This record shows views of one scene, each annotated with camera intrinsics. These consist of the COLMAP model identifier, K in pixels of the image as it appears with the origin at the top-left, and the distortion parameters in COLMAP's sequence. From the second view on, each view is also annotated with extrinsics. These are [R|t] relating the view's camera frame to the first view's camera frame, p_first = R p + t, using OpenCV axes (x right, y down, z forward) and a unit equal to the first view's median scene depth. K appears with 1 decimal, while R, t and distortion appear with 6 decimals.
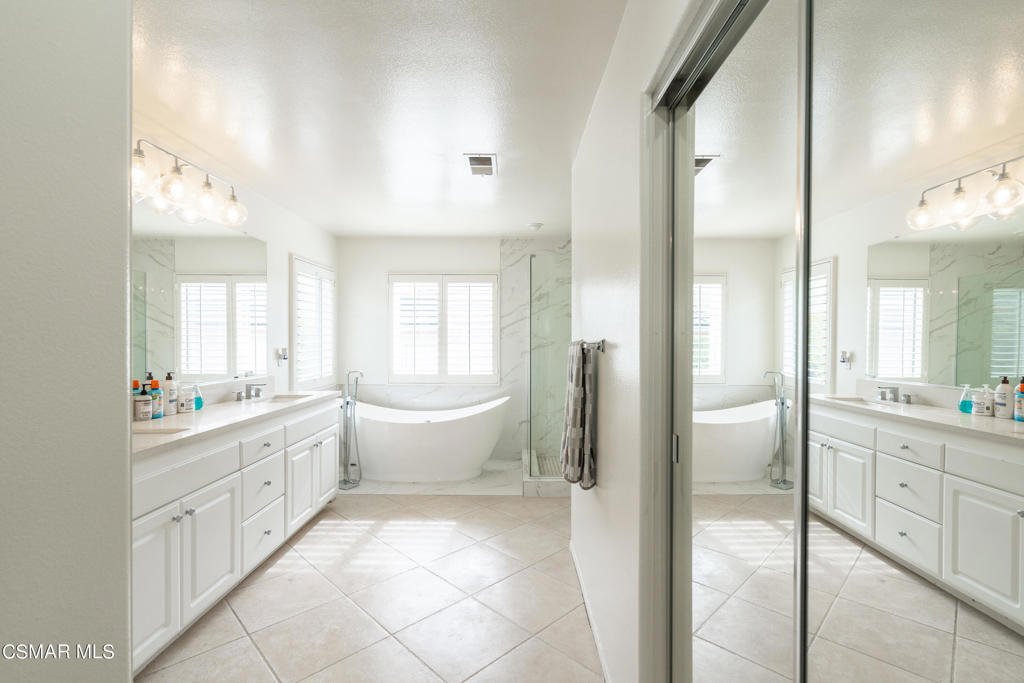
lens RADIAL K [[469.8, 0, 512.2], [0, 469.8, 344.0], [0, 0, 1]] dist [-0.001125, 0.000087]
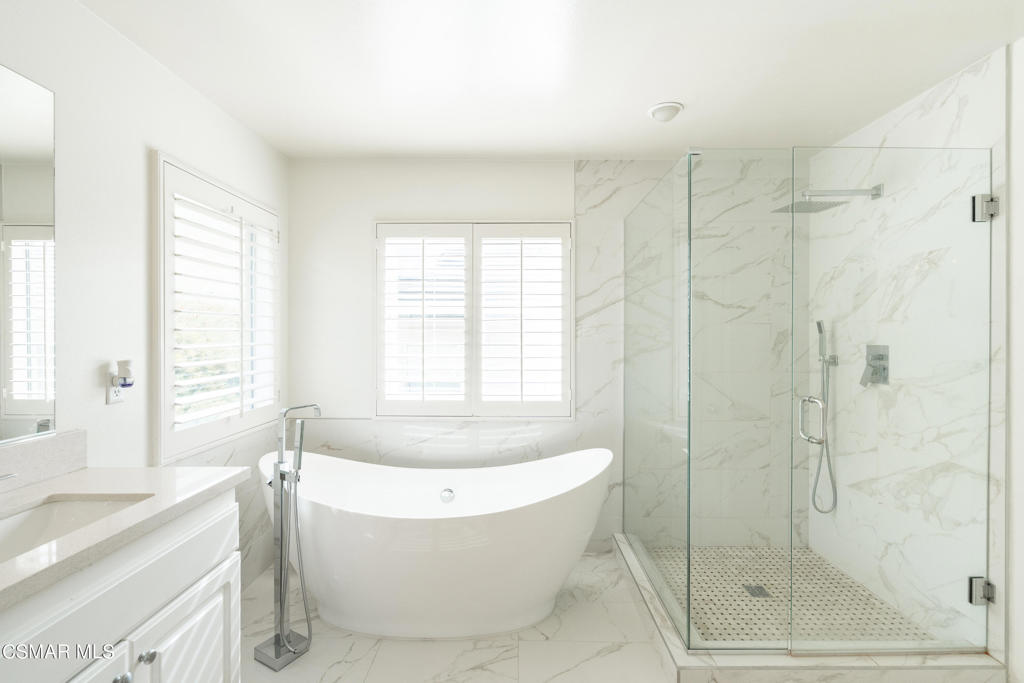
lens RADIAL K [[469.8, 0, 515.6], [0, 469.8, 335.9], [0, 0, 1]] dist [-0.001125, 0.000087]
pose [[0.999997, -0.000947, 0.002248, -0.098449], [0.000972, 0.999937, -0.011141, -0.006230], [-0.002237, 0.011143, 0.999935, 0.439410]]
